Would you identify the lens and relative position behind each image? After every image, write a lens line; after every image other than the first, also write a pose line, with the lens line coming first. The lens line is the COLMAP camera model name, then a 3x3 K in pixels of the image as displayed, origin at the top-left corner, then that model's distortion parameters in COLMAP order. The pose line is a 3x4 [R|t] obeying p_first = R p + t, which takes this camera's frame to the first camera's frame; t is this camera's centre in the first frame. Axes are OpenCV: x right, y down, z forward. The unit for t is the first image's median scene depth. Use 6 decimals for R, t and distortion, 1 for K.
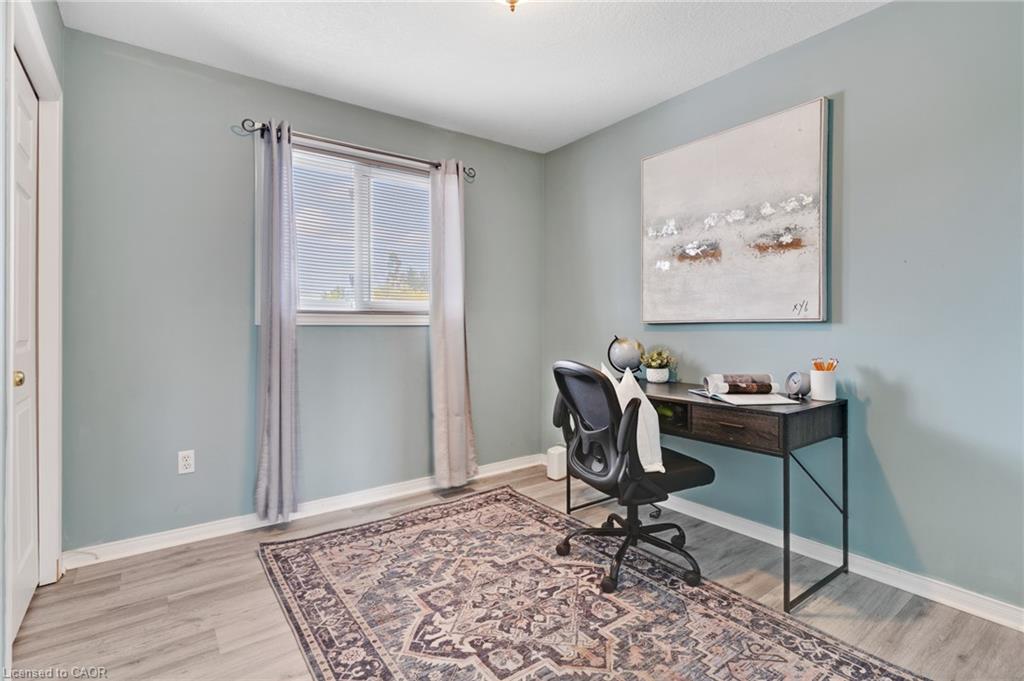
lens RADIAL K [[500.4, 0, 516.2], [0, 500.4, 335.8], [0, 0, 1]] dist [0.002203, -0.000649]
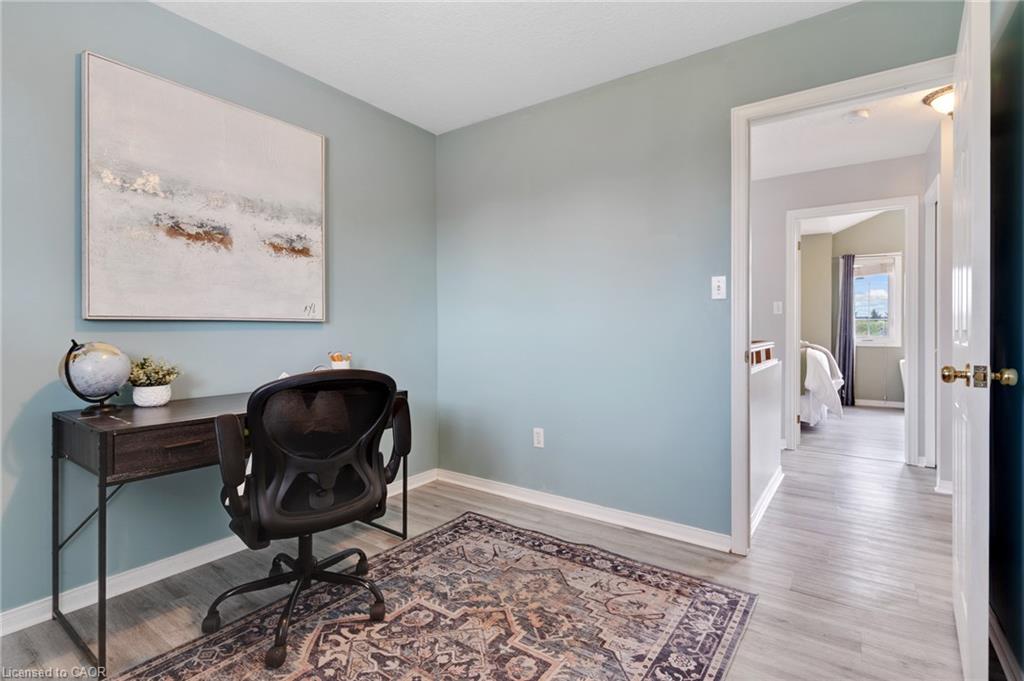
lens RADIAL K [[500.4, 0, 511.7], [0, 500.4, 320.1], [0, 0, 1]] dist [0.002203, -0.000649]
pose [[-0.330876, 0.010642, 0.943614, -0.752142], [0.007662, 0.999934, -0.008590, -0.019333], [-0.943643, 0.004388, -0.330935, 1.067232]]
